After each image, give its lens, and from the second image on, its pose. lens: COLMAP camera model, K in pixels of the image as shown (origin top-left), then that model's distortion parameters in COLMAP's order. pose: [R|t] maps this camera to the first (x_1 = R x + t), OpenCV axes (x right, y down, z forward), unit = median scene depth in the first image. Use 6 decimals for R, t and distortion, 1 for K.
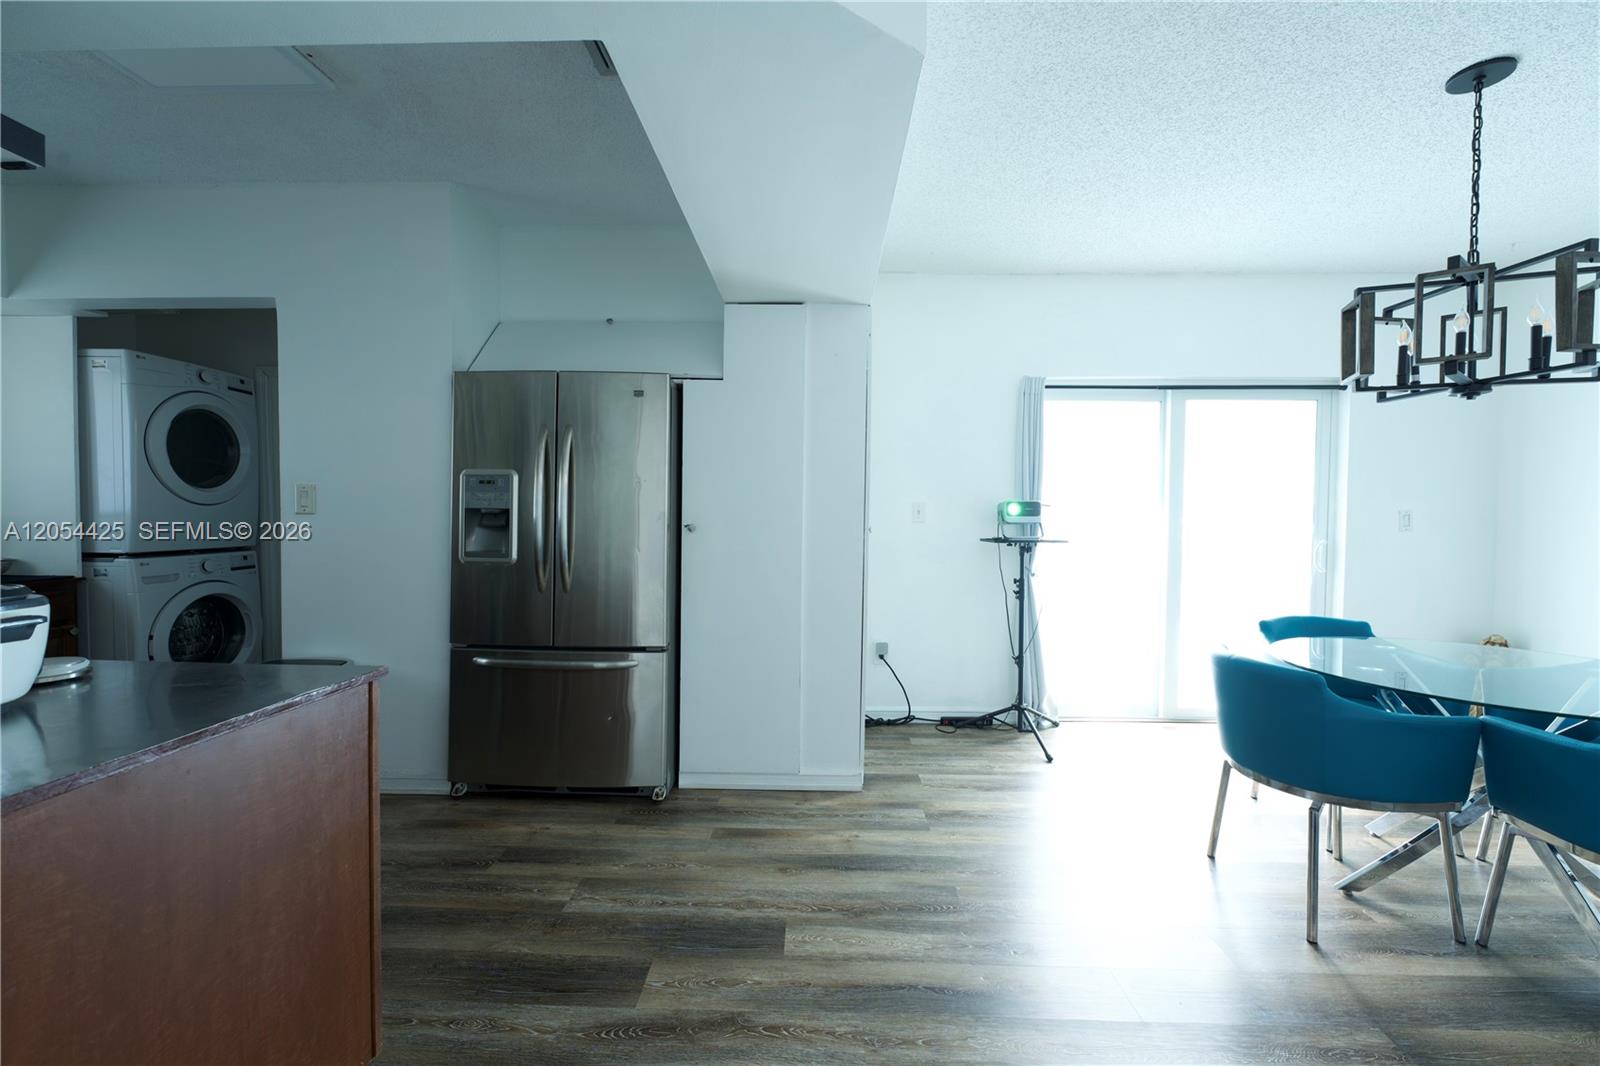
lens RADIAL K [[635.4, 0, 796.5], [0, 635.4, 534.2], [0, 0, 1]] dist [-0.001684, -0.000190]
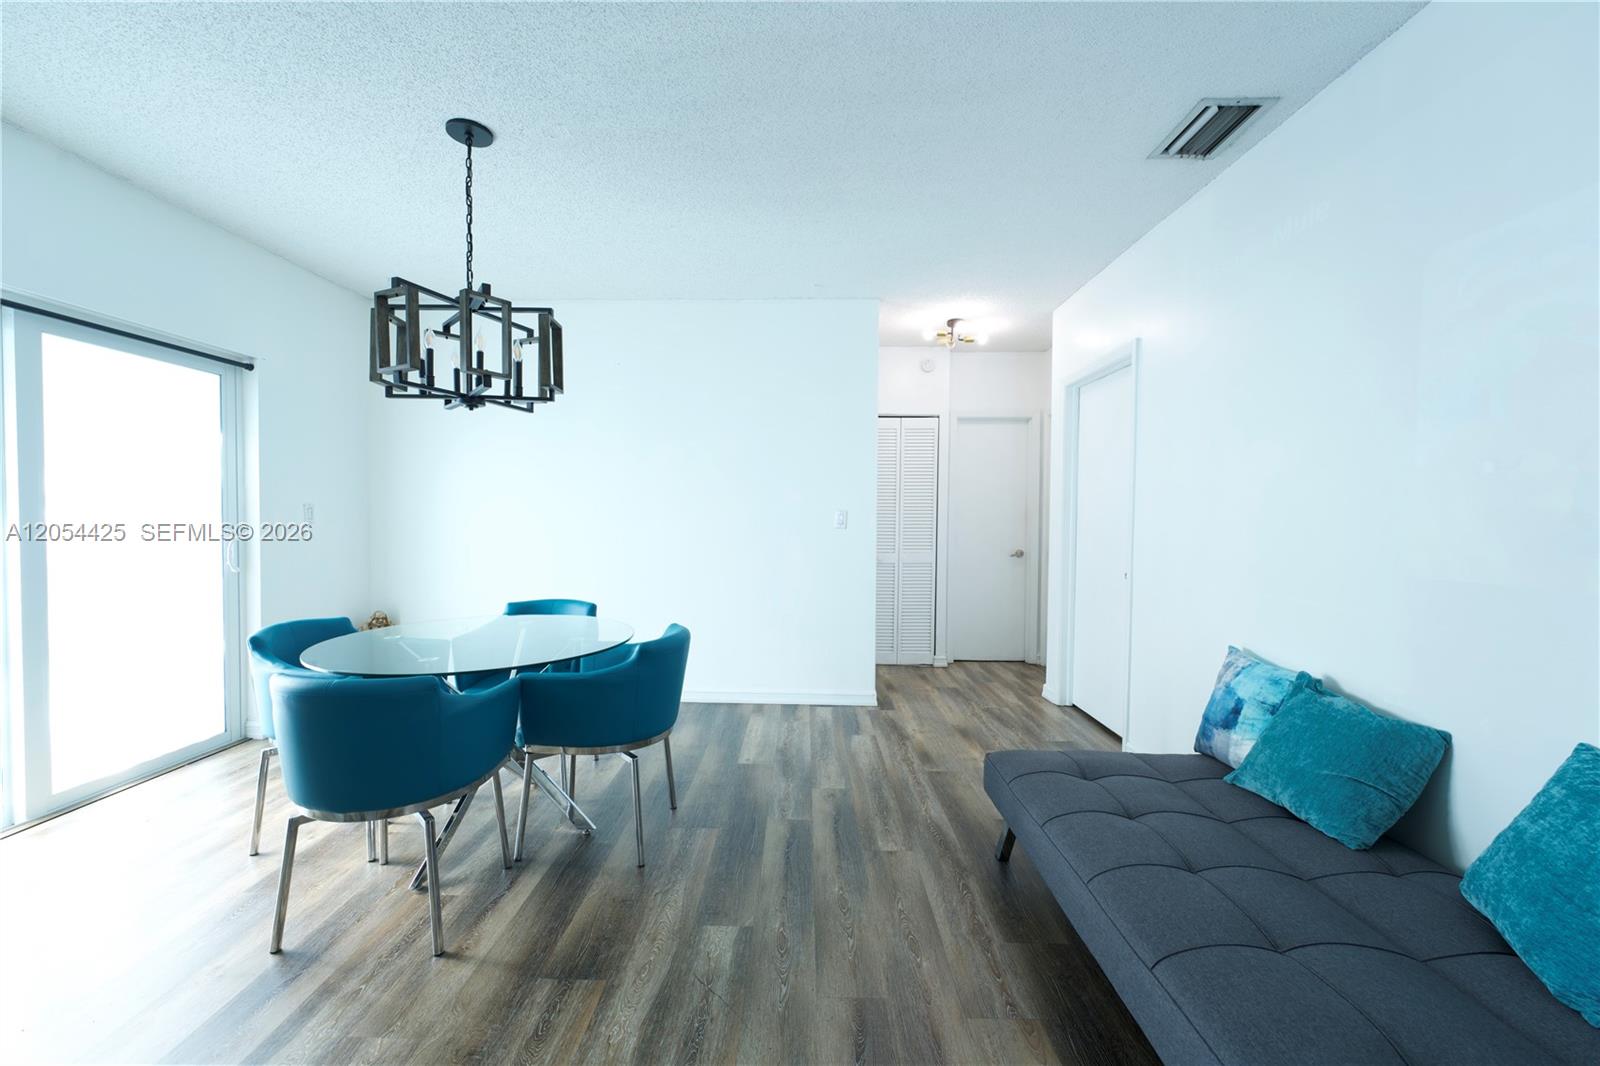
lens RADIAL K [[635.4, 0, 796.5], [0, 635.4, 534.2], [0, 0, 1]] dist [-0.001684, -0.000190]
pose [[-0.013735, -0.035983, 0.999258, -0.089484], [0.022206, 0.999095, 0.036282, -0.010310], [-0.999659, 0.022688, -0.012924, 0.311292]]
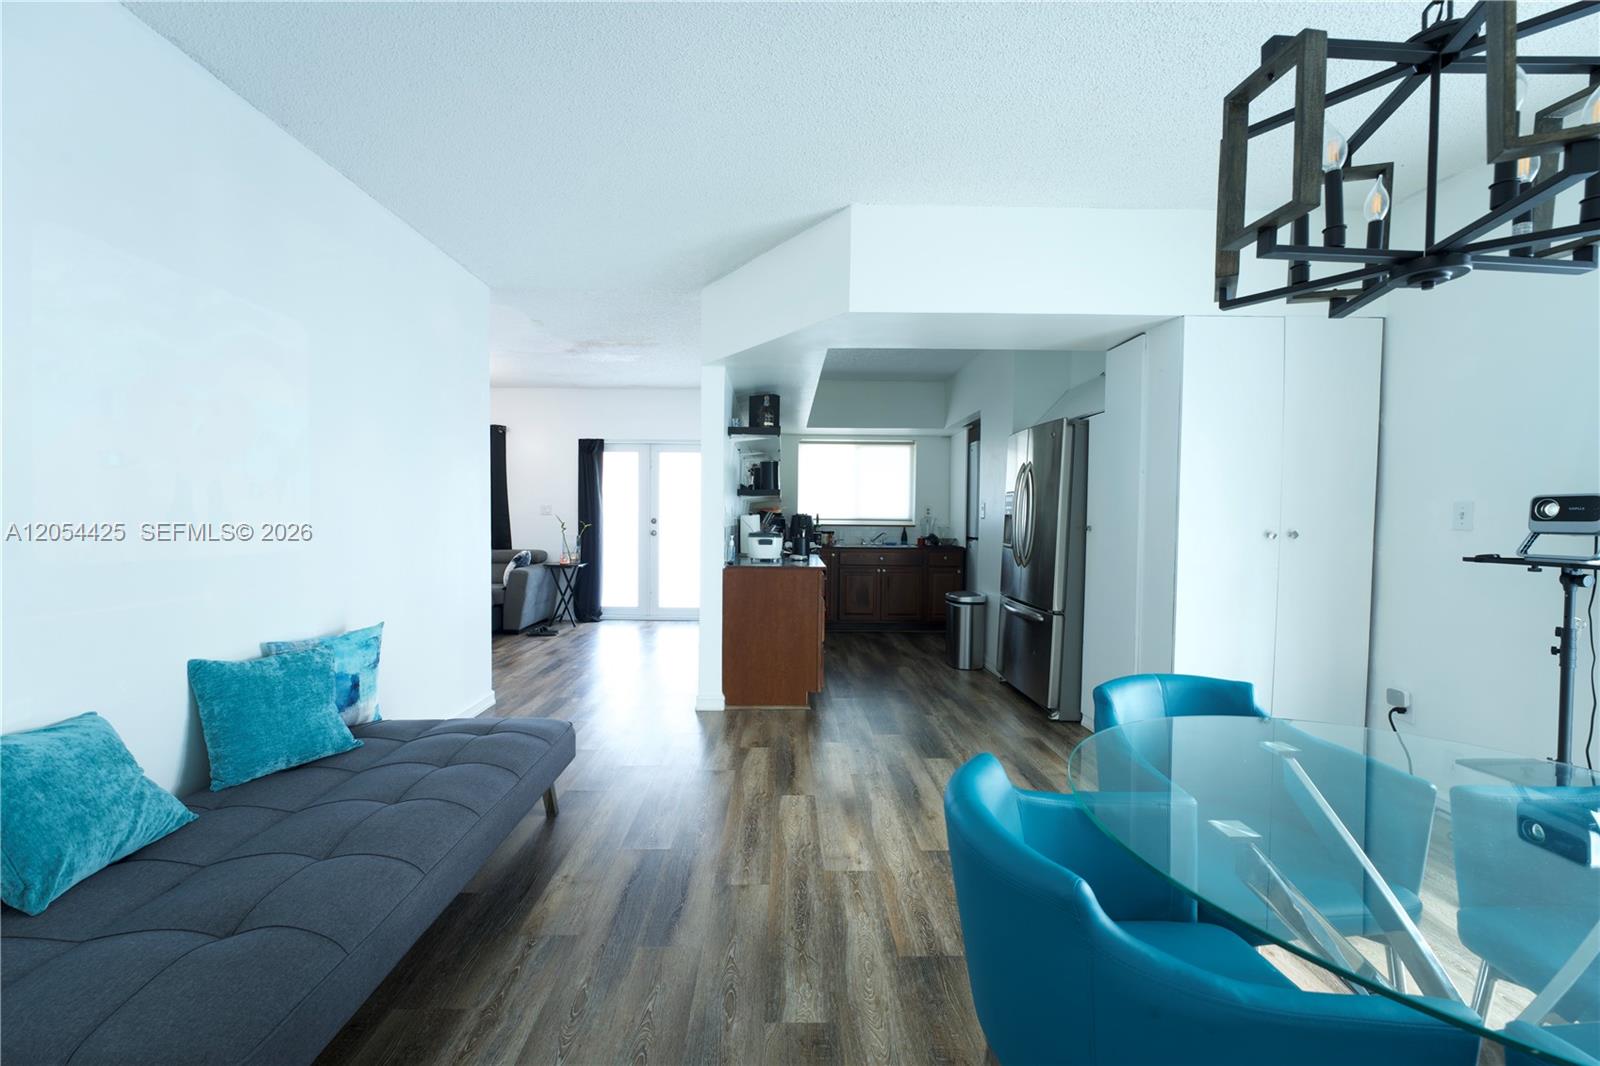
lens RADIAL K [[625.5, 0, 782.8], [0, 625.5, 532.1], [0, 0, 1]] dist [-0.000465, -0.000049]
pose [[0.031827, 0.018800, -0.999317, 1.152663], [-0.038393, 0.999108, 0.017573, -0.000167], [0.998756, 0.037808, 0.032520, 0.341239]]
